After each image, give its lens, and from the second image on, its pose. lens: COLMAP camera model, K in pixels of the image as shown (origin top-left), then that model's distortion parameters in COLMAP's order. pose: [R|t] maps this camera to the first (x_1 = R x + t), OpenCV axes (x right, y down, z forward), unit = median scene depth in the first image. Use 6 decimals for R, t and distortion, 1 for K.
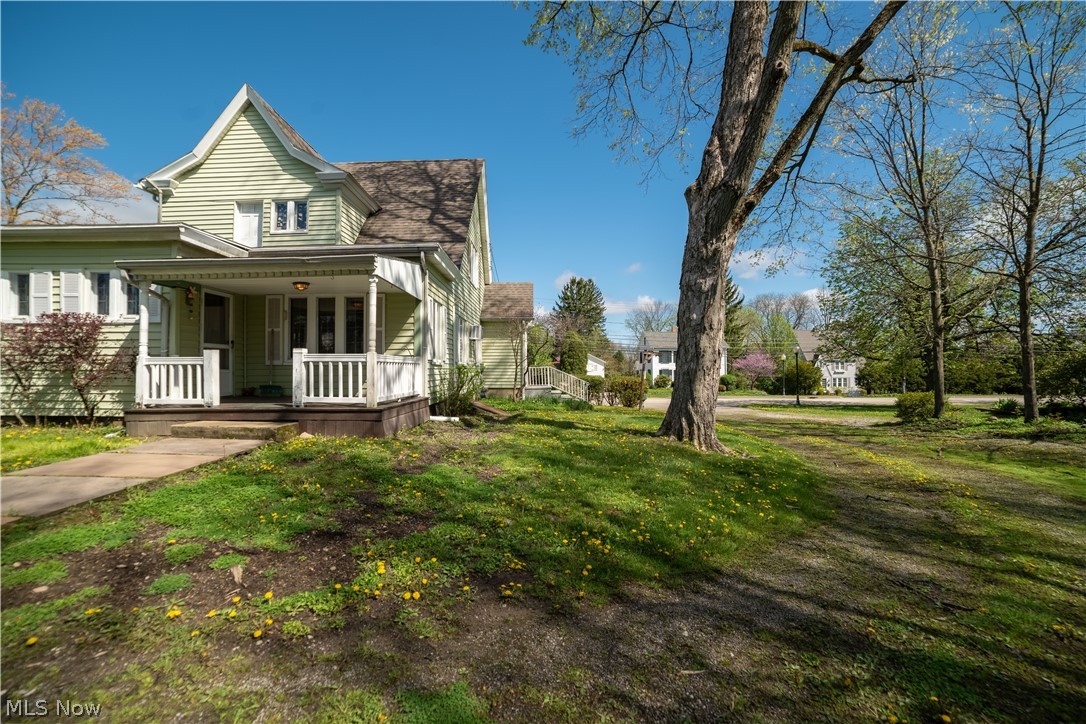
lens RADIAL K [[421.8, 0, 548.8], [0, 421.8, 363.3], [0, 0, 1]] dist [-0.020670, 0.006669]
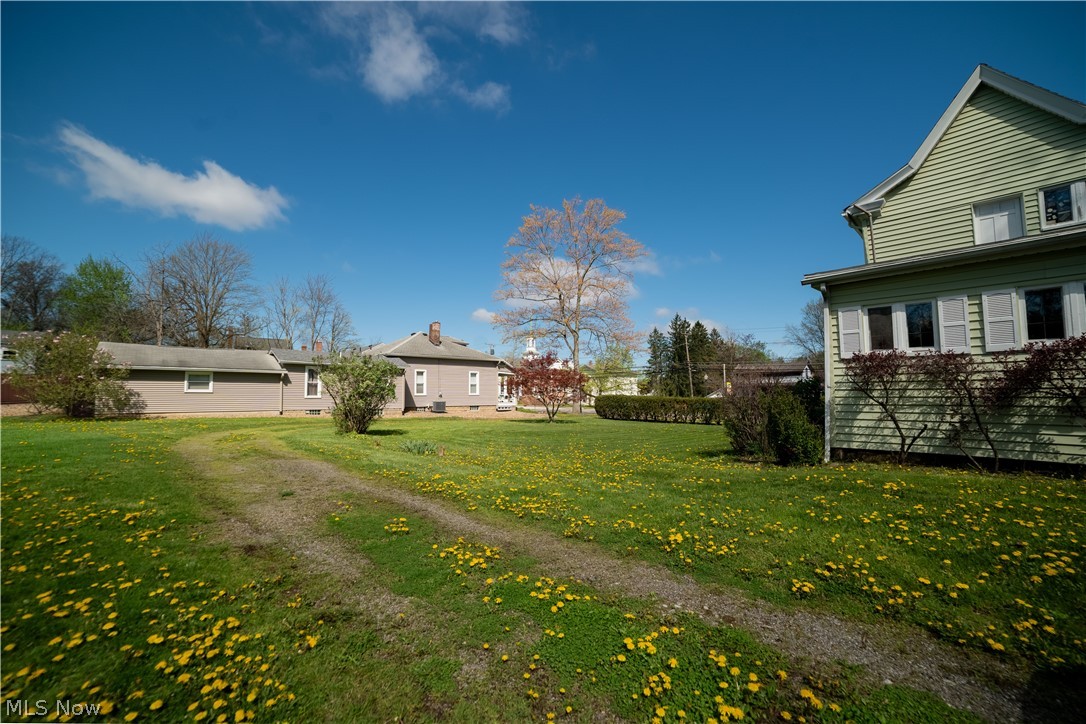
lens RADIAL K [[421.8, 0, 548.8], [0, 421.8, 363.3], [0, 0, 1]] dist [-0.020670, 0.006669]
pose [[0.754936, -0.044400, -0.654294, -0.863047], [0.000253, 0.997725, -0.067413, -0.008532], [0.655799, 0.050727, 0.753230, -0.185067]]
